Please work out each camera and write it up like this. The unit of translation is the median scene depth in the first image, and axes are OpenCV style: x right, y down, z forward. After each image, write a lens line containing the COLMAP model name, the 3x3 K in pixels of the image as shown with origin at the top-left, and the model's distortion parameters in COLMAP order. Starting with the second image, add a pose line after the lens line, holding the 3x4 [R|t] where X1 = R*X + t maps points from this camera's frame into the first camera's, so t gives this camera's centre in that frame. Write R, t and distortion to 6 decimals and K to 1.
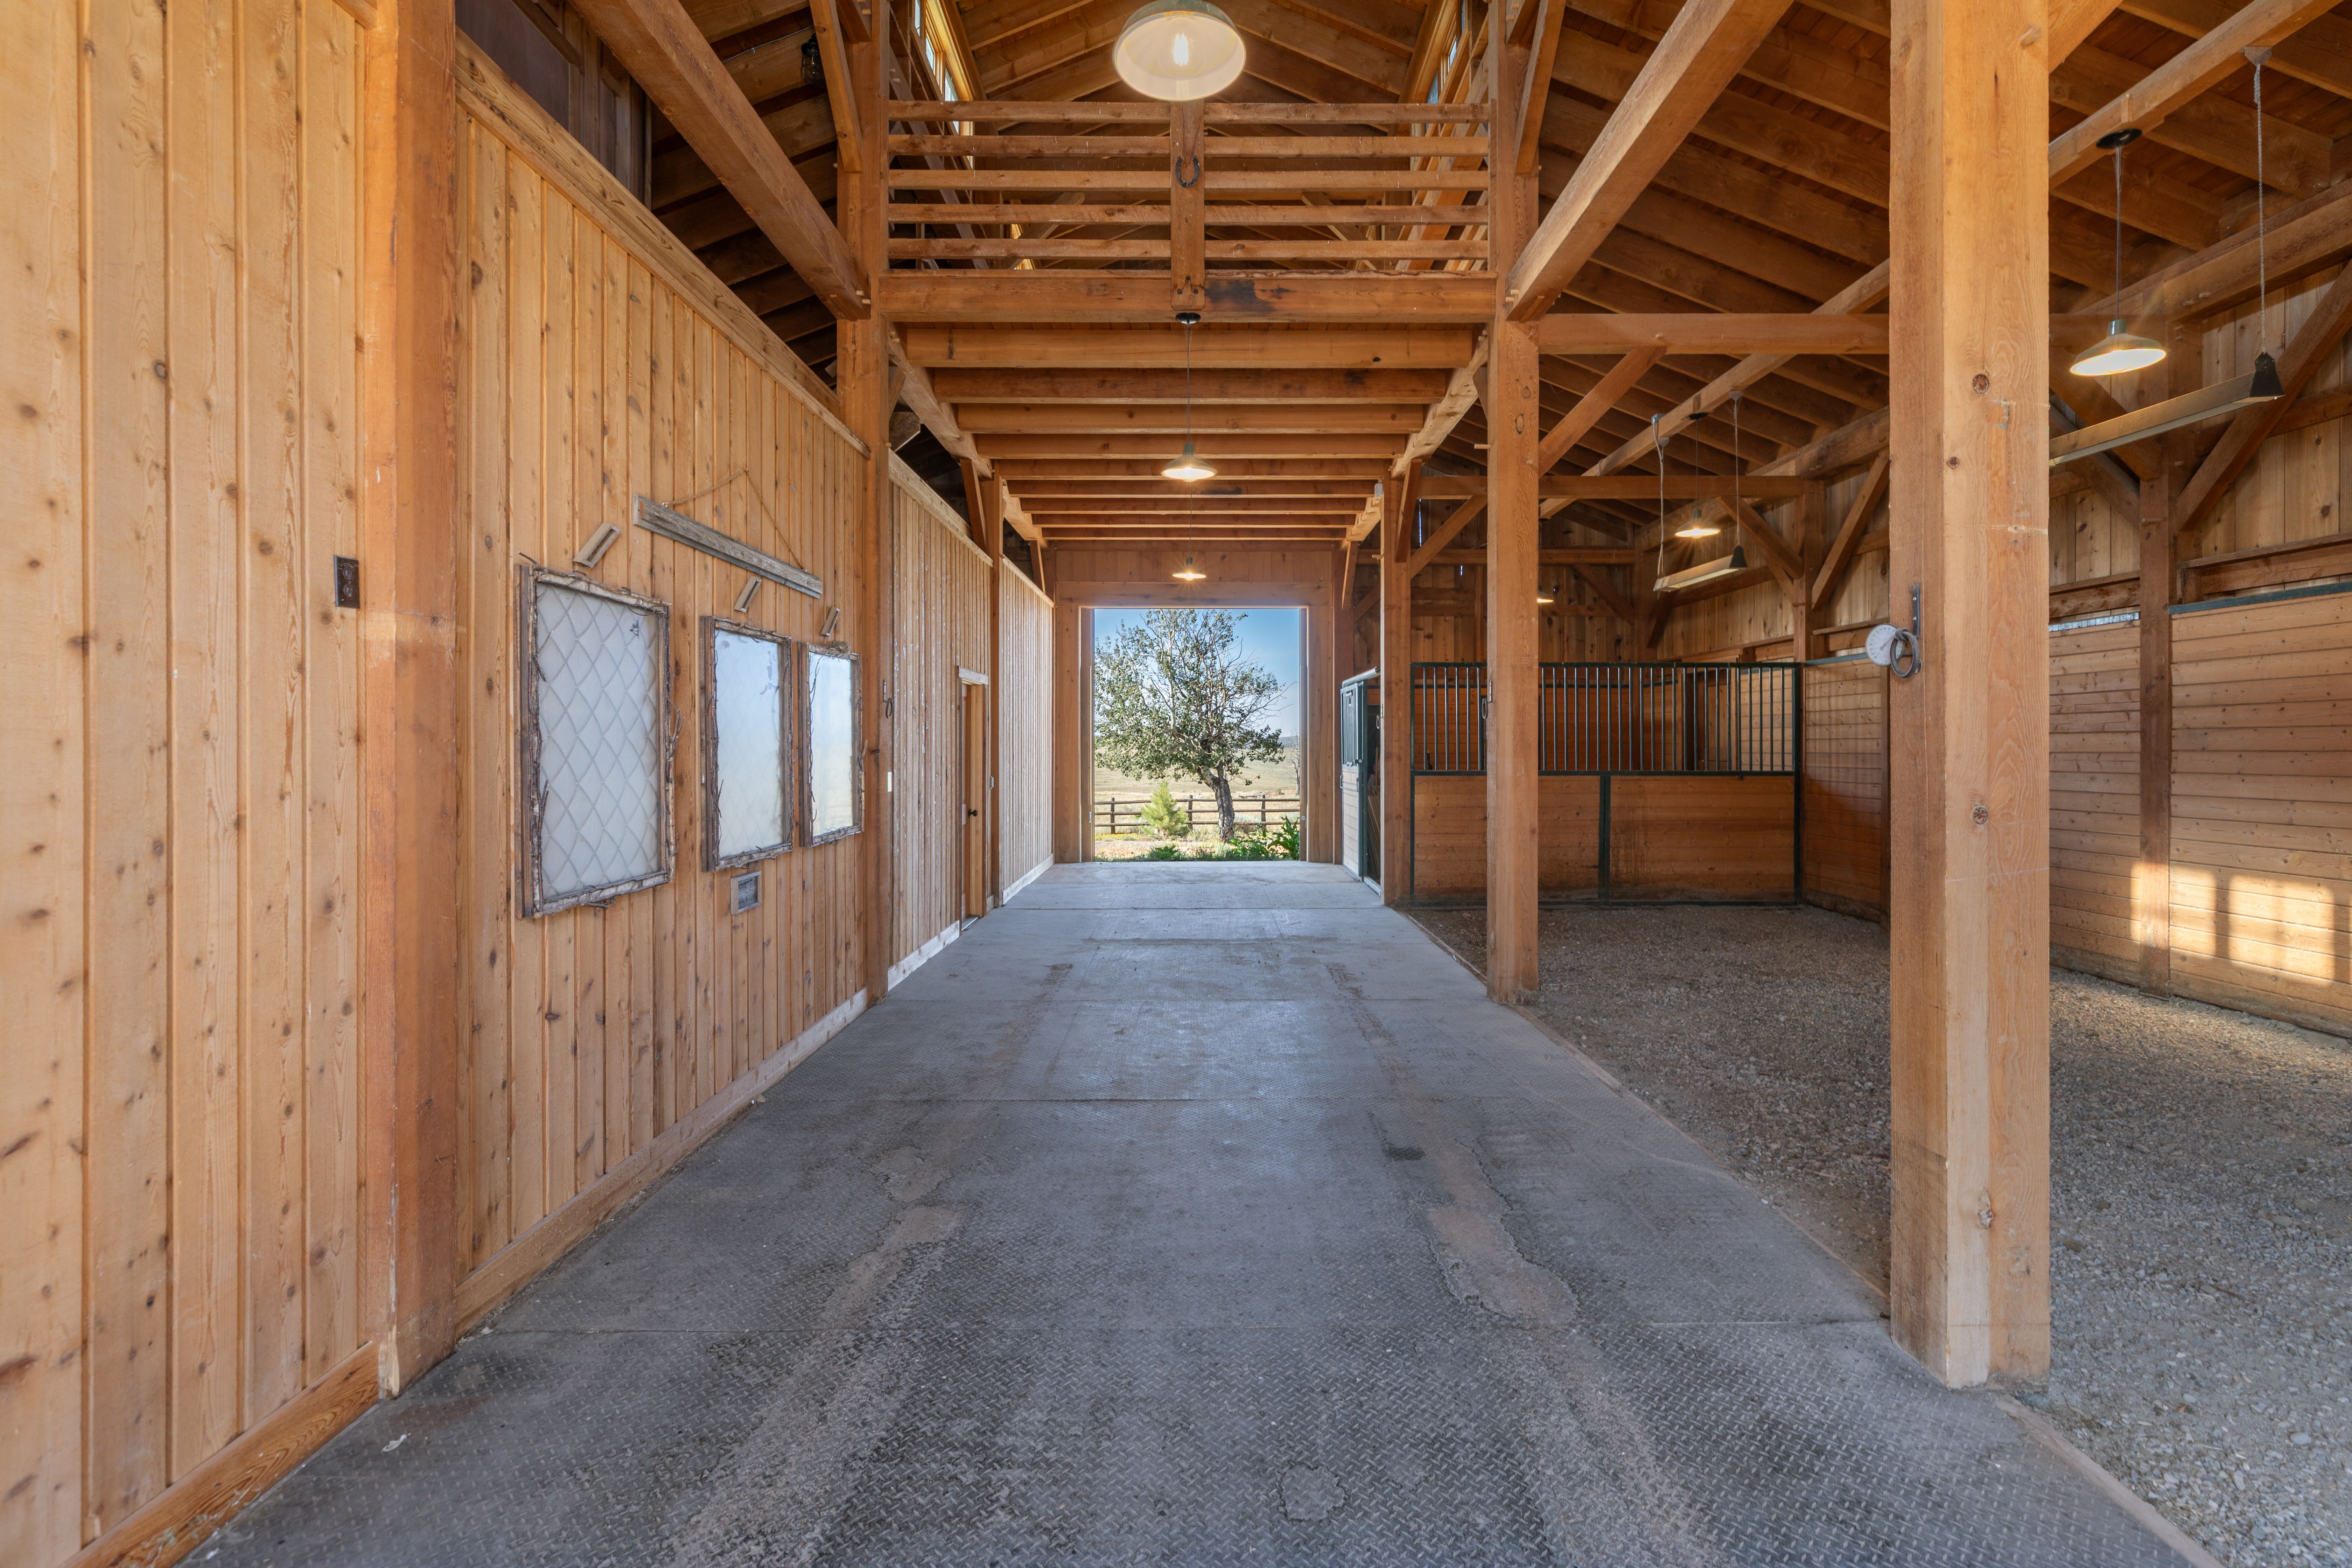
lens RADIAL K [[1103.4, 0, 1195.8], [0, 1103.4, 744.1], [0, 0, 1]] dist [-0.000711, 0.000134]
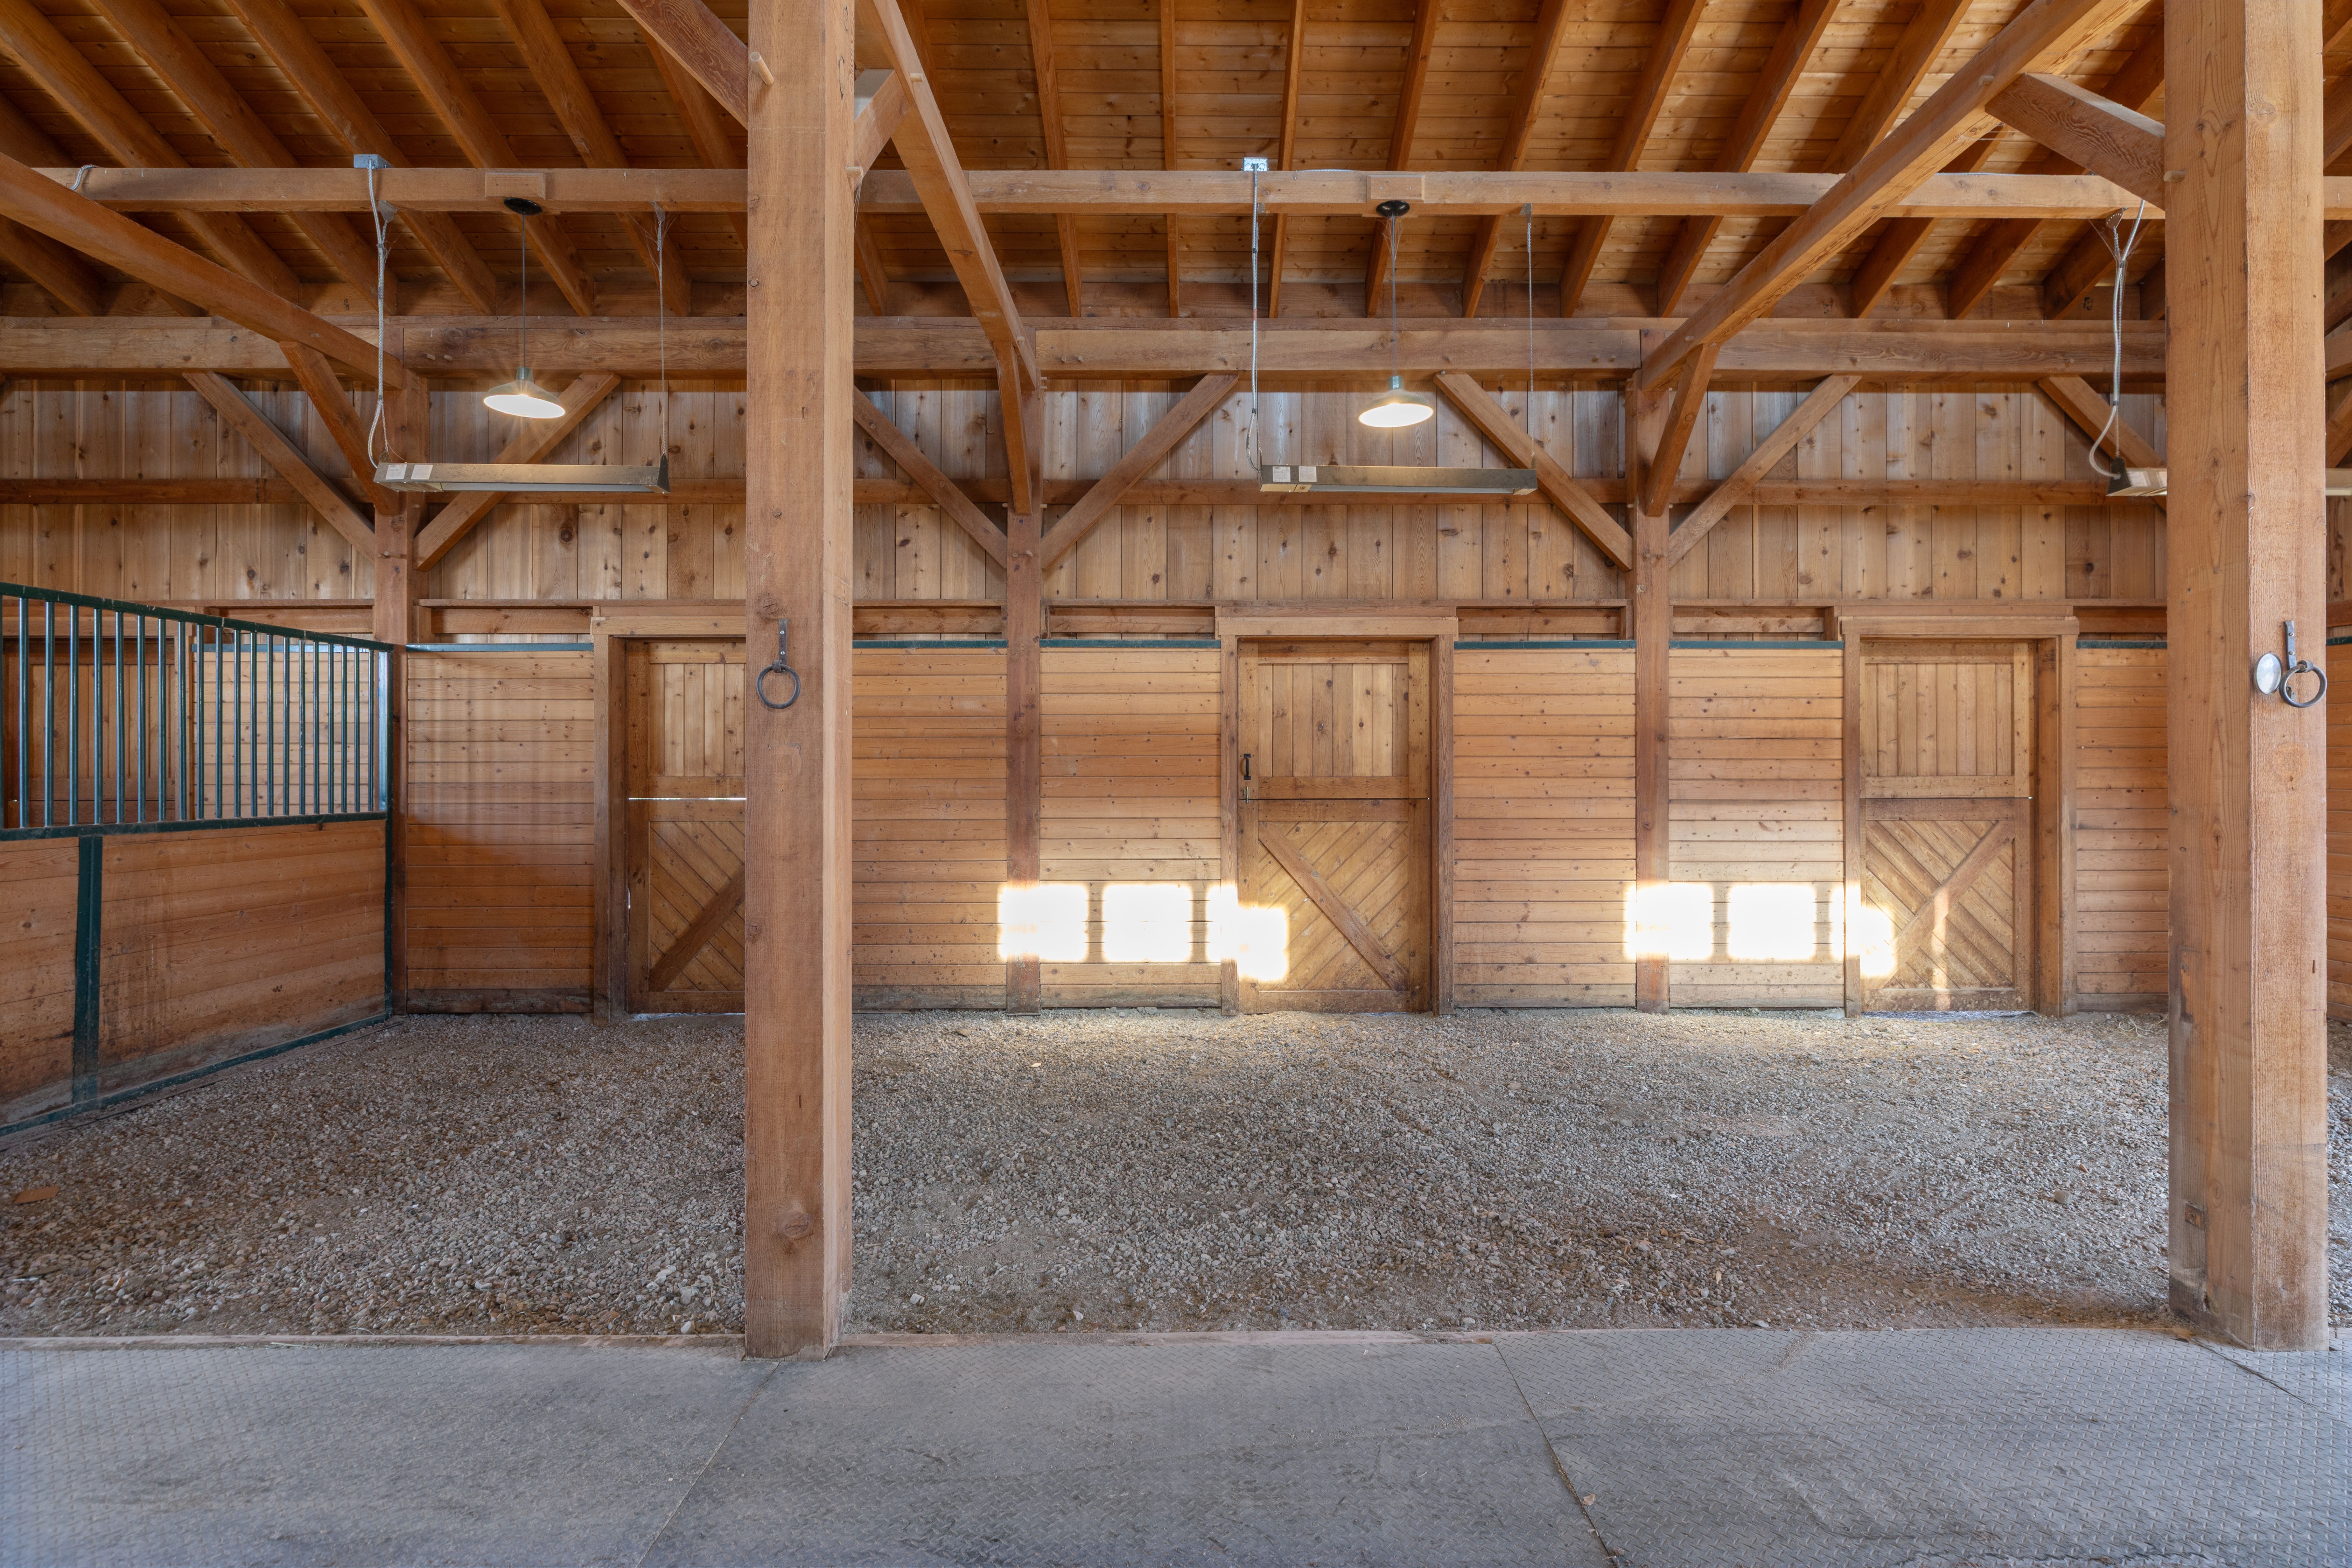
lens RADIAL K [[1103.4, 0, 1182.5], [0, 1103.4, 773.5], [0, 0, 1]] dist [-0.000711, 0.000134]
pose [[-0.004777, -0.002124, 0.999986, -0.147914], [-0.000710, 0.999998, 0.002120, 0.000571], [-0.999988, -0.000700, -0.004779, 0.758340]]
